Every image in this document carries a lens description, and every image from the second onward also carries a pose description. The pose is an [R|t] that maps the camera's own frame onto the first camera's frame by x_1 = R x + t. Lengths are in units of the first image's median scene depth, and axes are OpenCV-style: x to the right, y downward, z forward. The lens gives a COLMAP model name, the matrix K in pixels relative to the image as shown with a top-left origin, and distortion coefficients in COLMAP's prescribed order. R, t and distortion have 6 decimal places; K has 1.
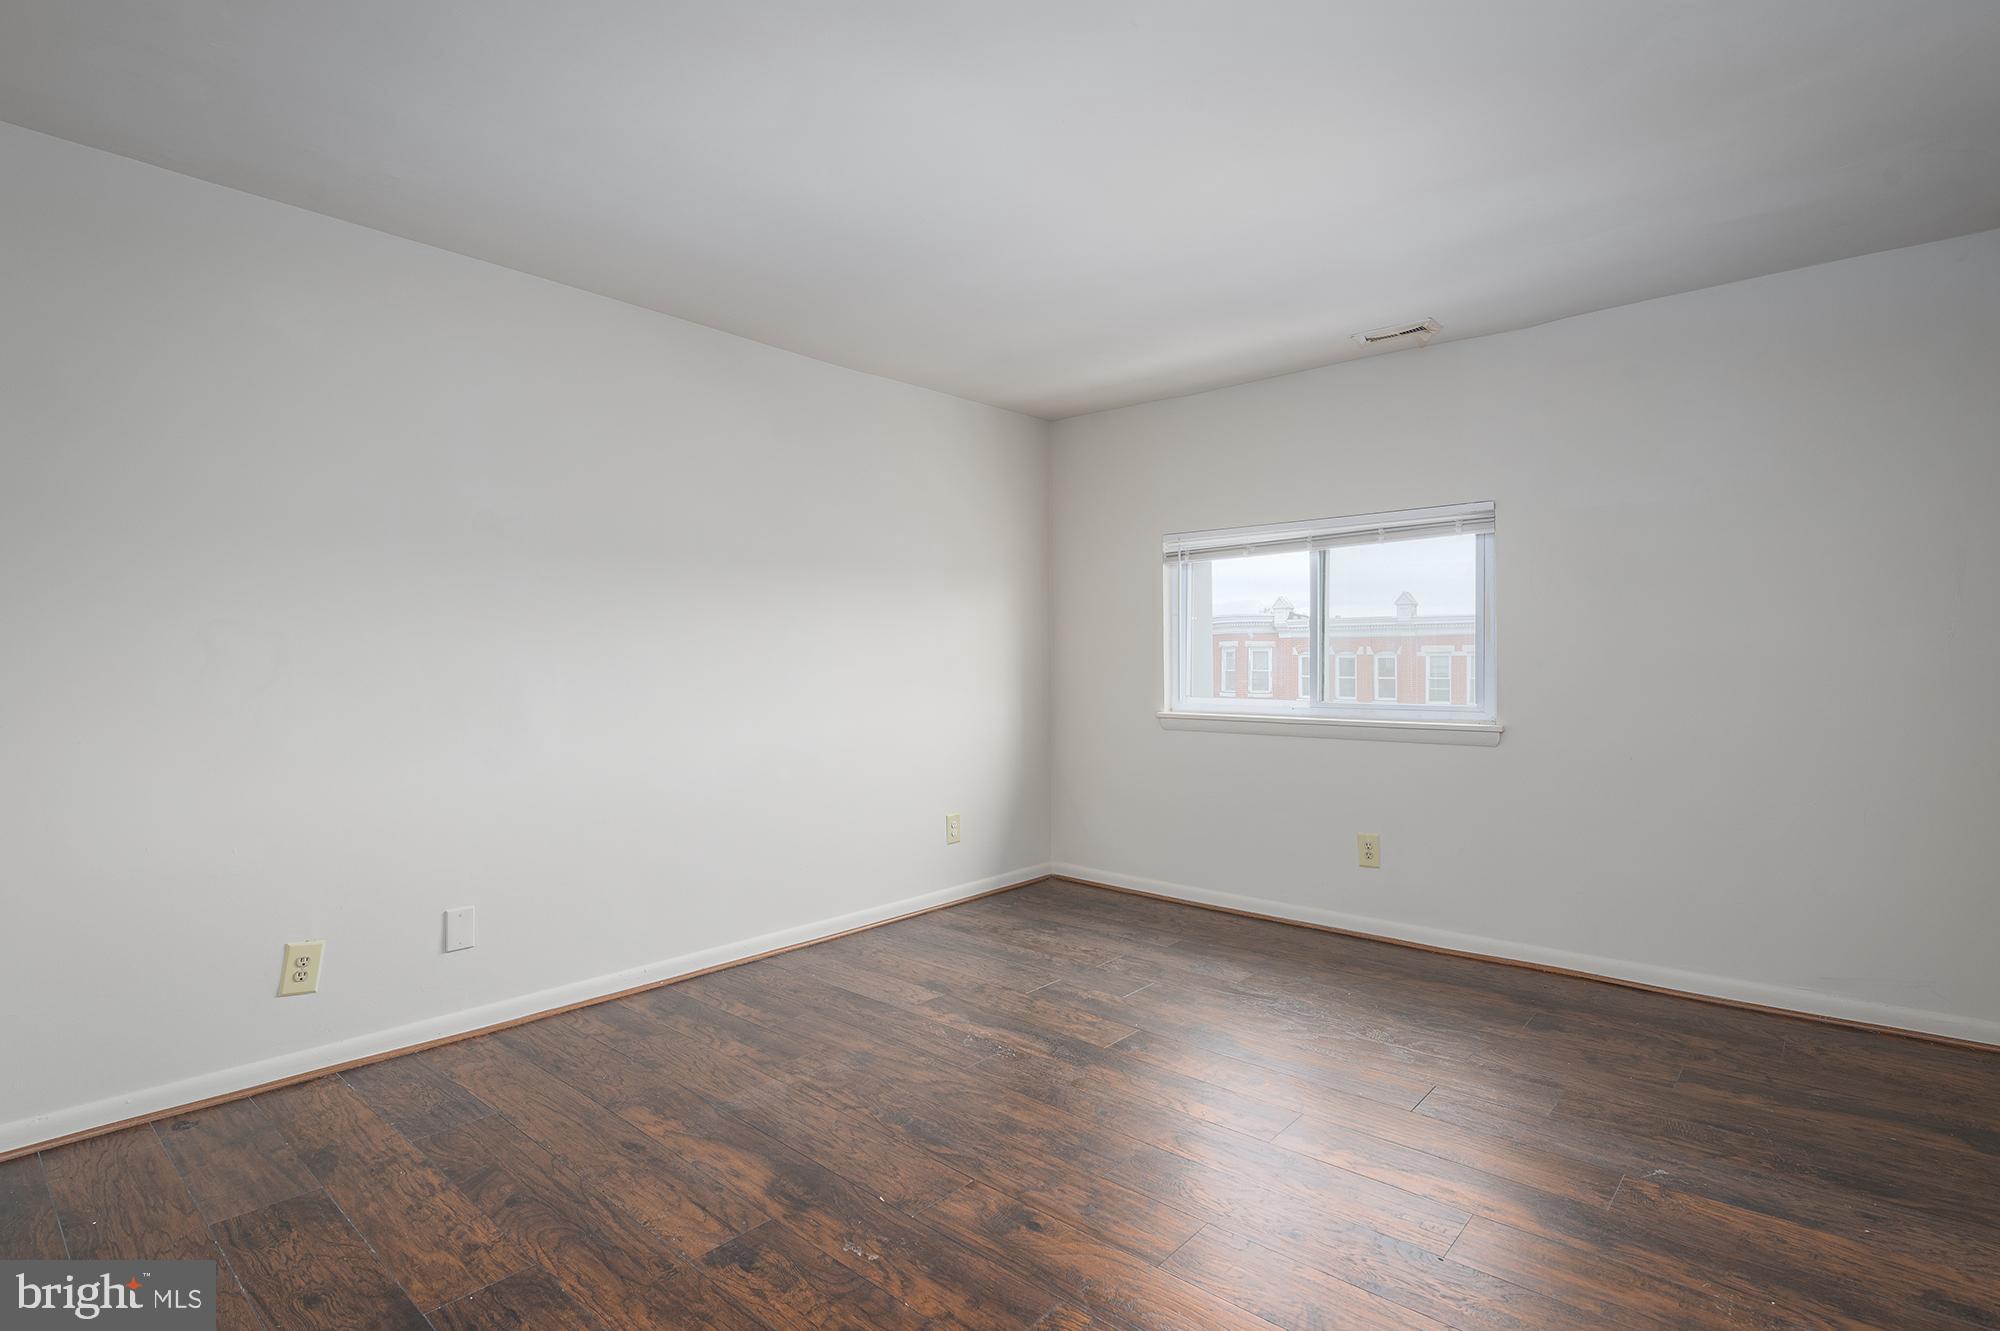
lens RADIAL K [[1026.4, 0, 1001.1], [0, 1026.4, 665.4], [0, 0, 1]] dist [0.005724, -0.001332]
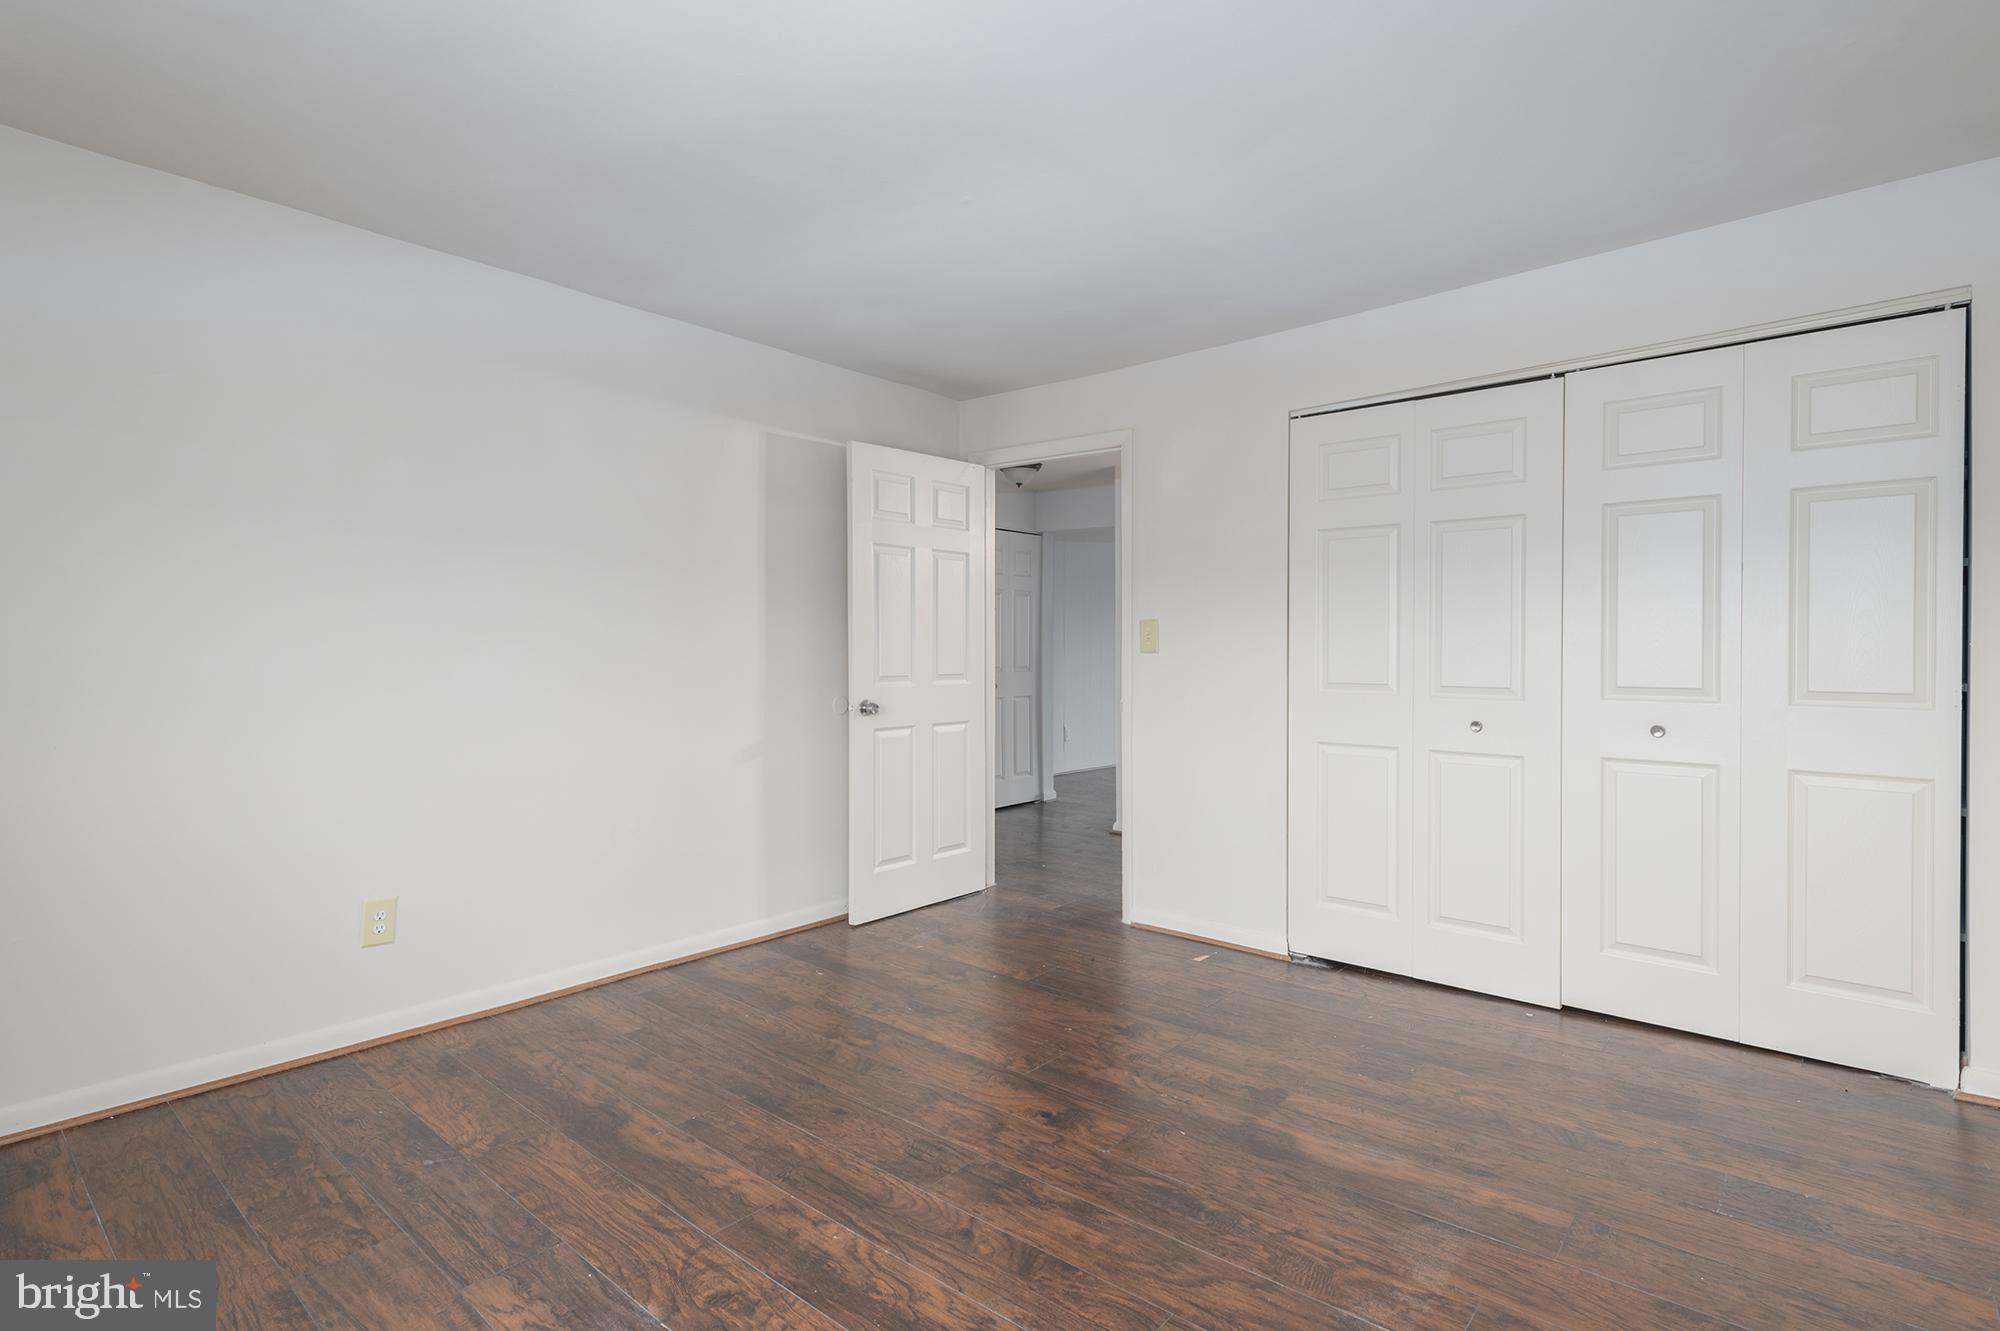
lens RADIAL K [[1026.4, 0, 1001.3], [0, 1026.4, 659.7], [0, 0, 1]] dist [0.005724, -0.001332]
pose [[-0.999866, 0.004298, -0.015812, 0.090525], [0.004104, 0.999916, 0.012268, -0.010452], [0.015864, 0.012202, -0.999800, 1.964720]]
